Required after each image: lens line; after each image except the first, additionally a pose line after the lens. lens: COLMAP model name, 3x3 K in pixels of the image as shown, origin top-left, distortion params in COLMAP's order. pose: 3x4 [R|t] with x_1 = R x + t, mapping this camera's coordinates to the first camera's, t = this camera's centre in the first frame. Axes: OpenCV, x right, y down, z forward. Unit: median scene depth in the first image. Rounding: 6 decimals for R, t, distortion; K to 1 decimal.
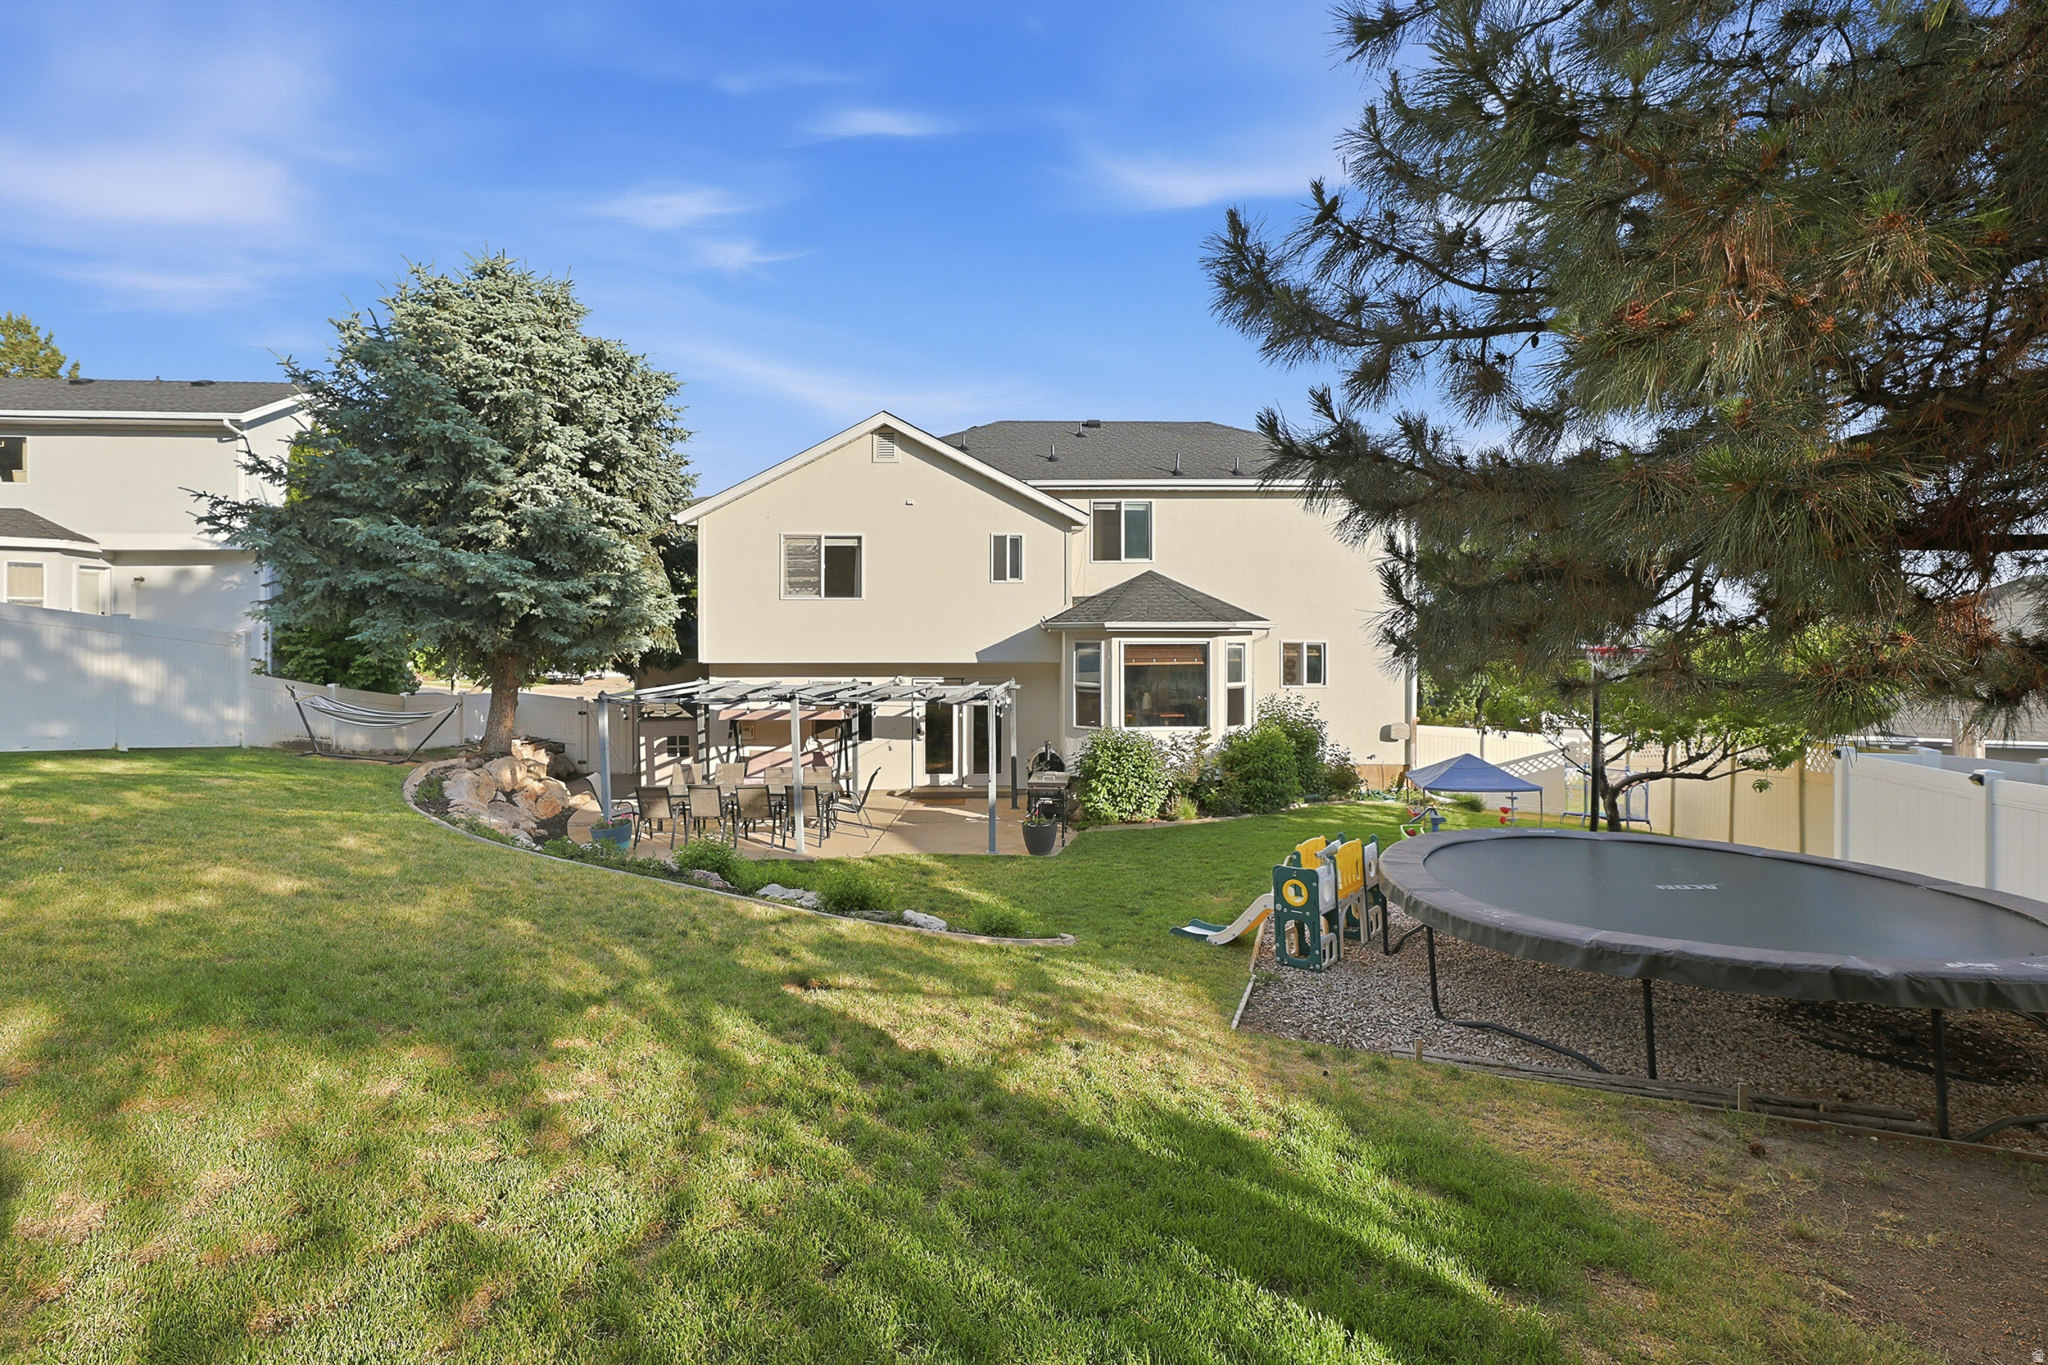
lens RADIAL K [[895.3, 0, 1017.3], [0, 895.3, 662.3], [0, 0, 1]] dist [-0.003533, -0.000832]
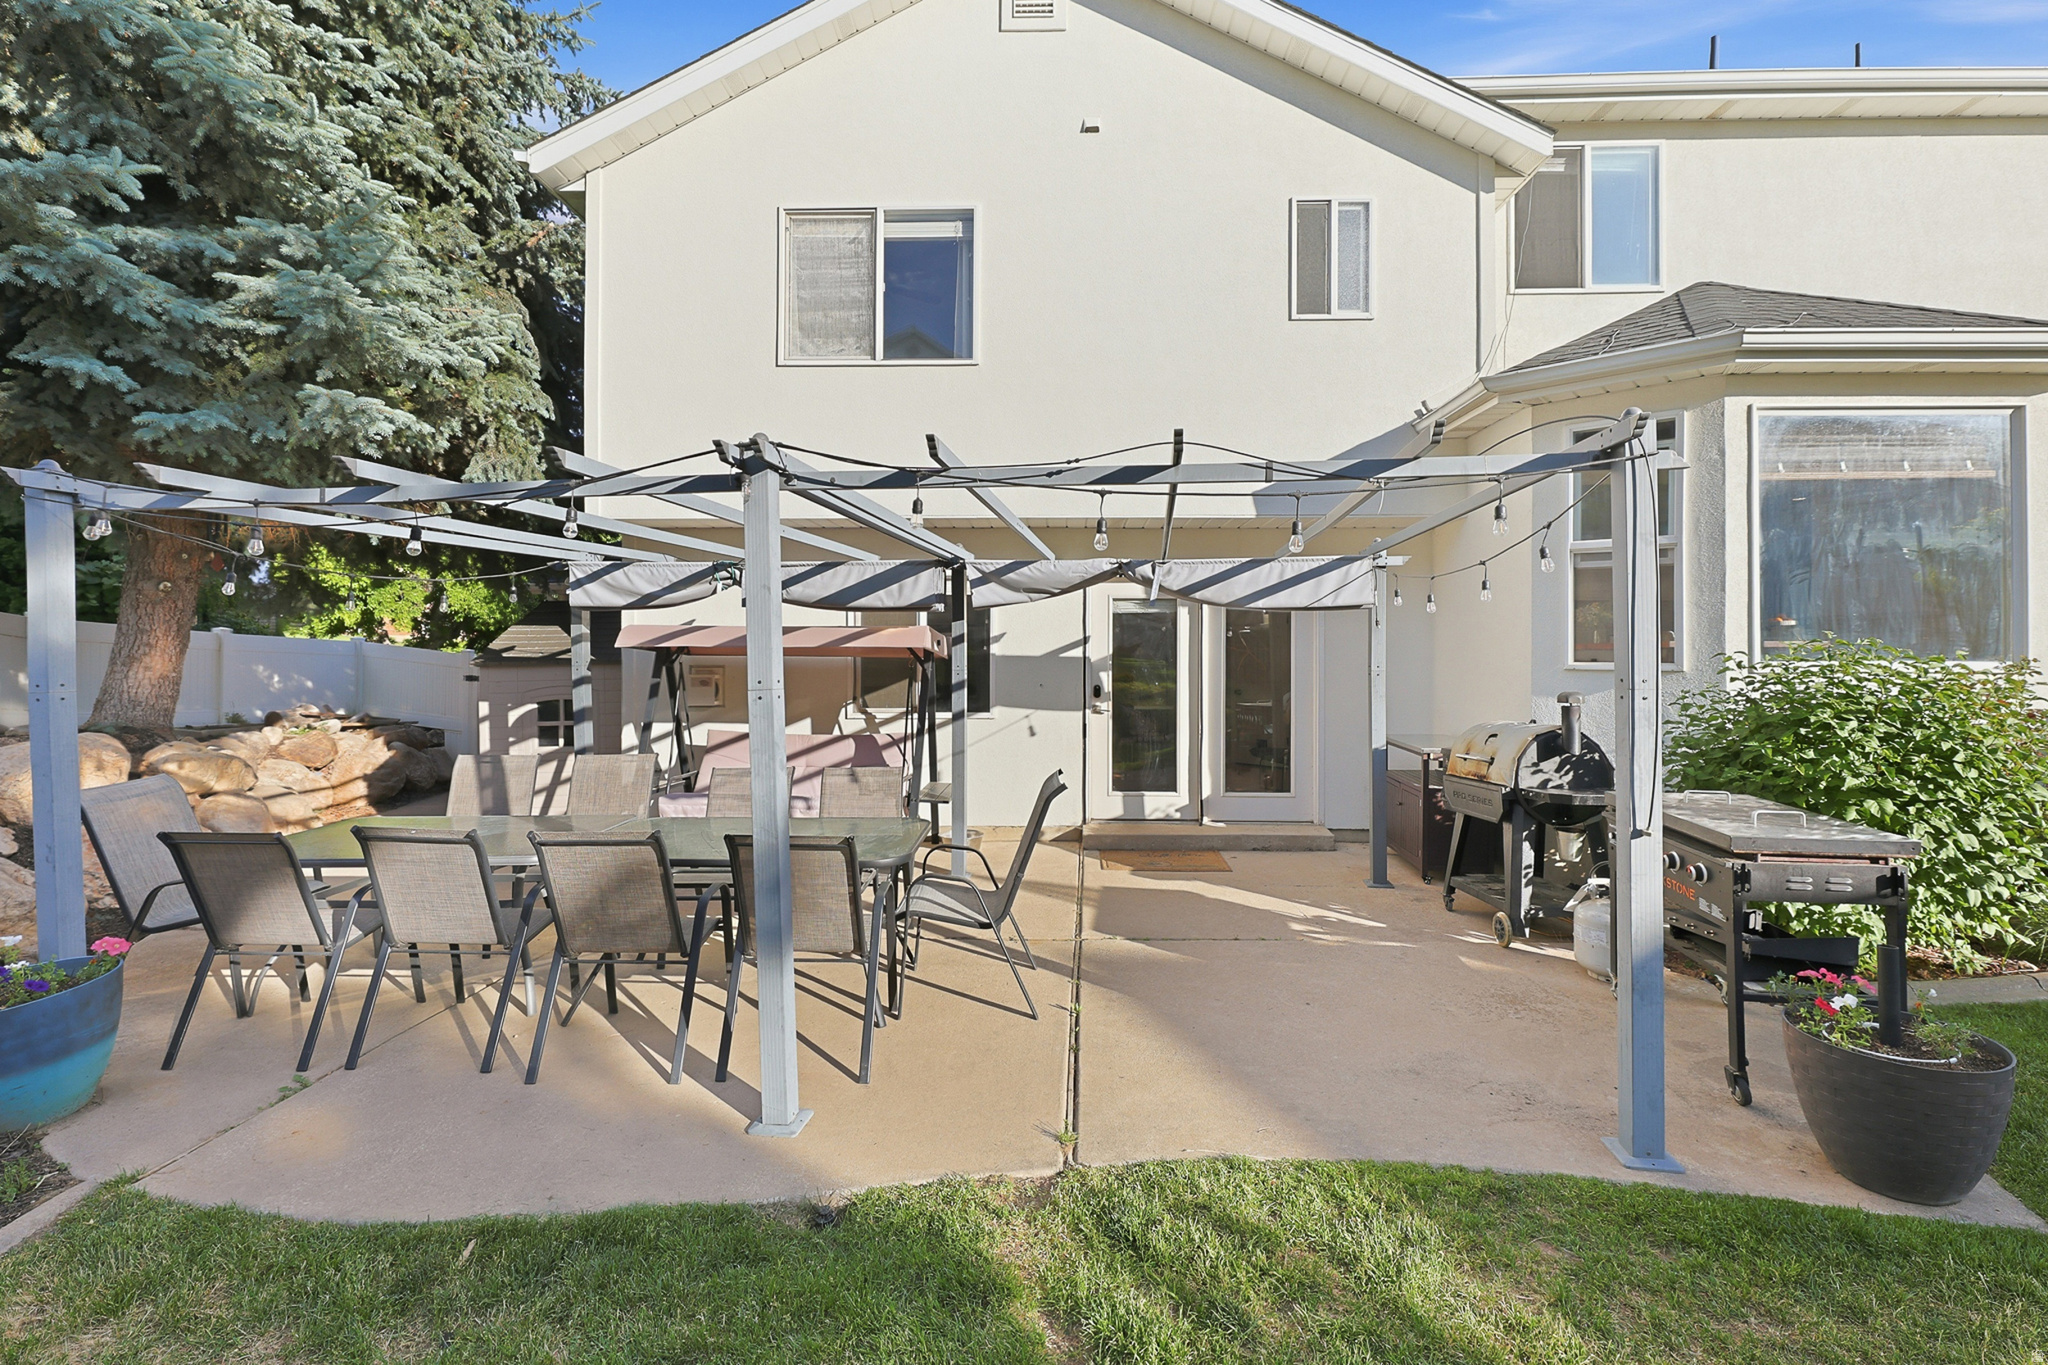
lens RADIAL K [[895.3, 0, 1017.3], [0, 895.3, 662.3], [0, 0, 1]] dist [-0.003533, -0.000832]
pose [[0.998135, 0.002631, -0.060992, -0.127713], [-0.003521, 0.999889, -0.014494, 0.072174], [0.060947, 0.014682, 0.998033, 0.591210]]
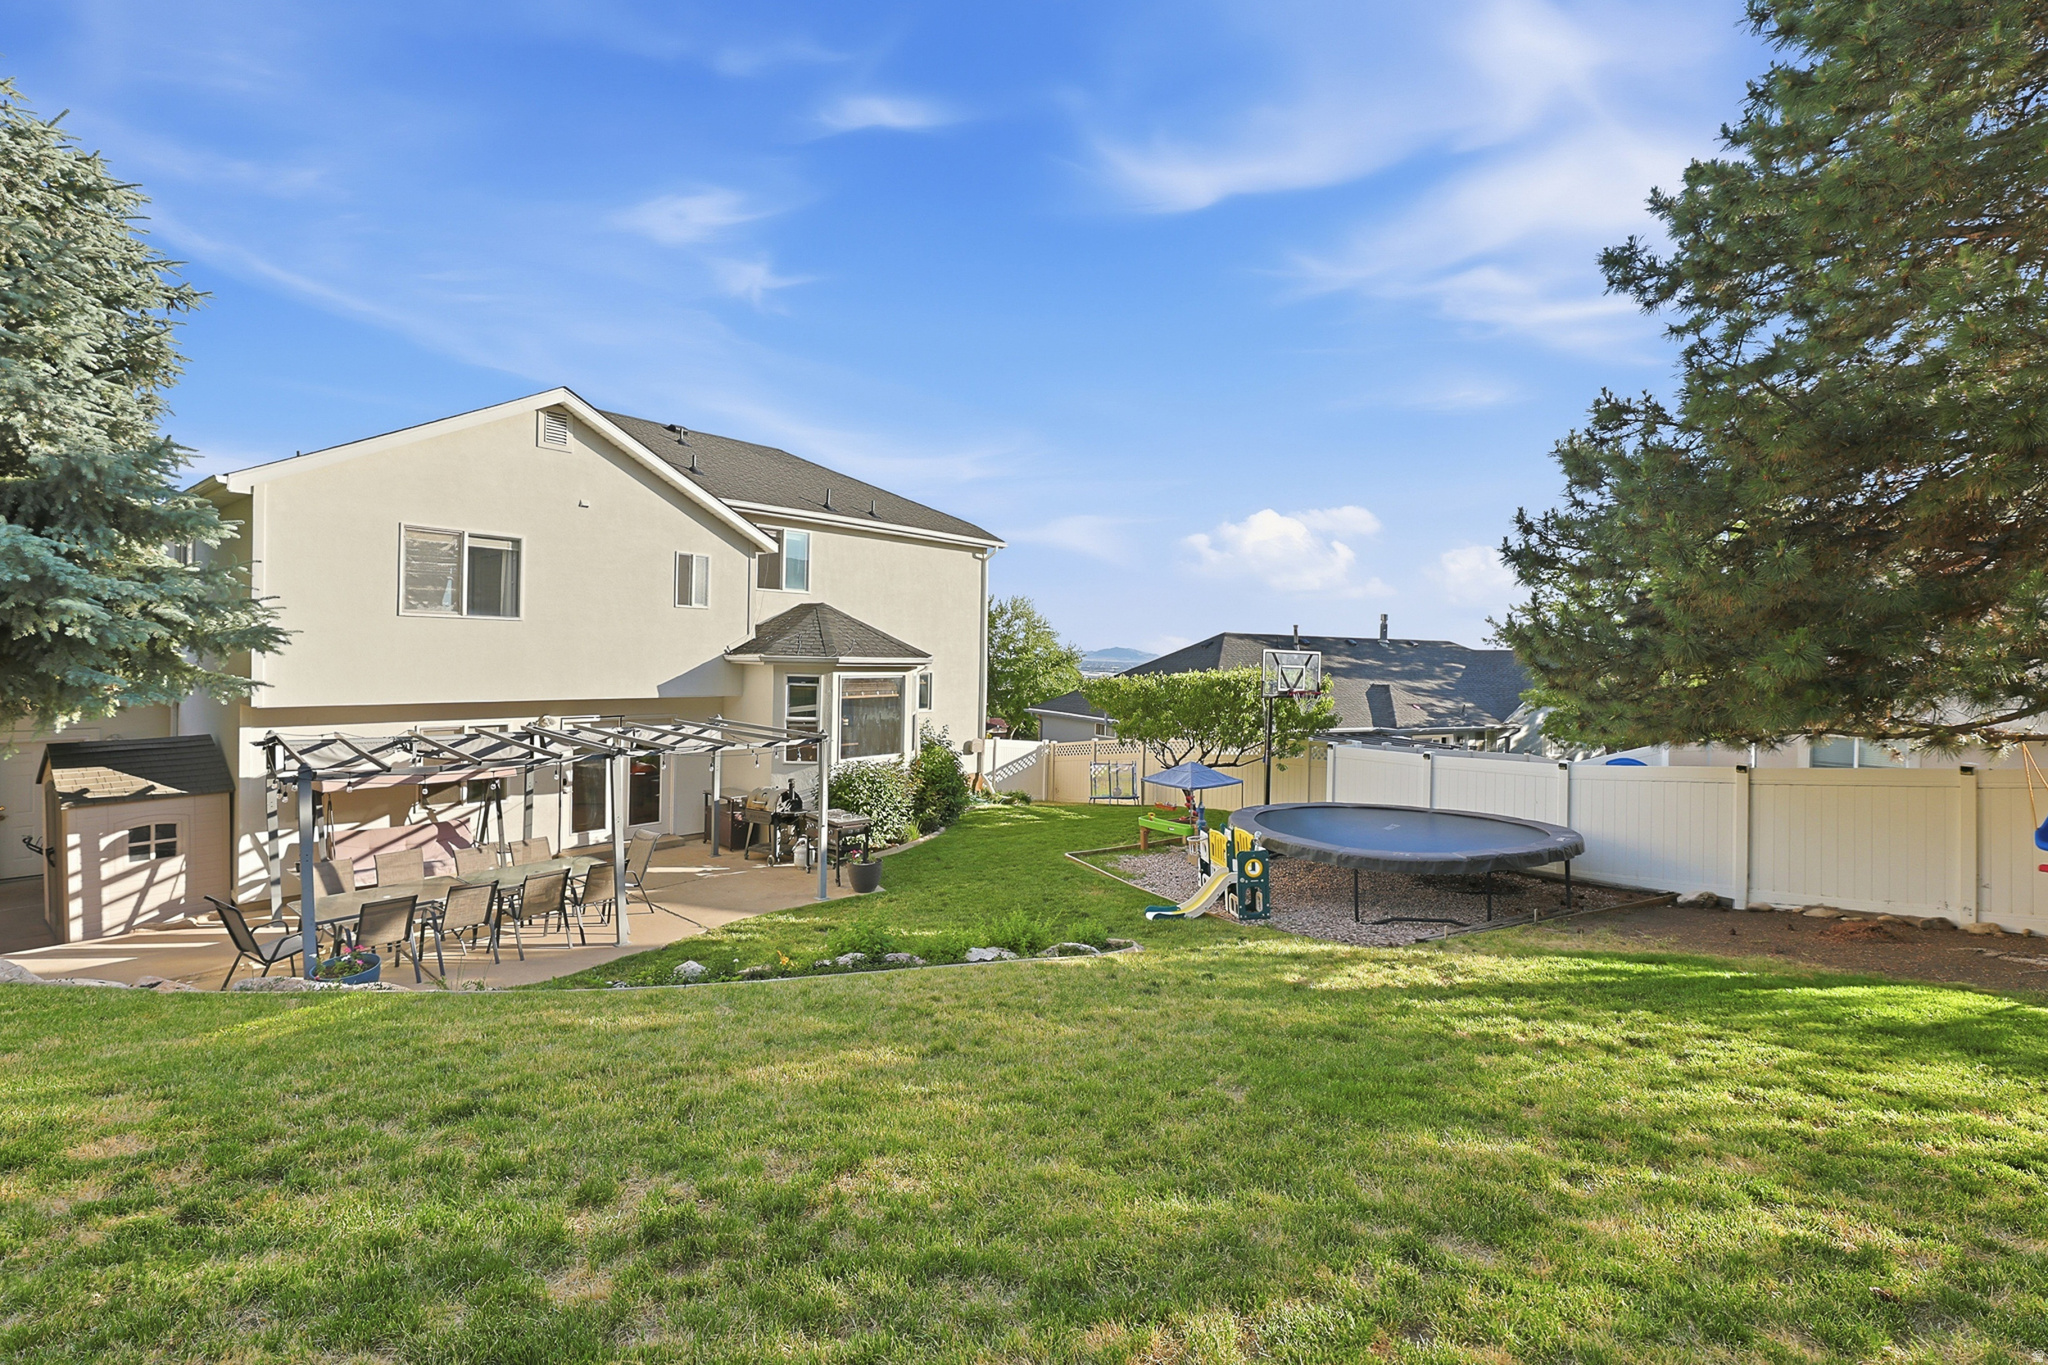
lens RADIAL K [[895.3, 0, 1017.3], [0, 895.3, 662.3], [0, 0, 1]] dist [-0.003533, -0.000832]
pose [[0.663164, 0.008029, 0.748431, -0.466723], [-0.002493, 0.999961, -0.008518, -0.026977], [-0.748470, 0.003783, 0.663158, 0.157570]]
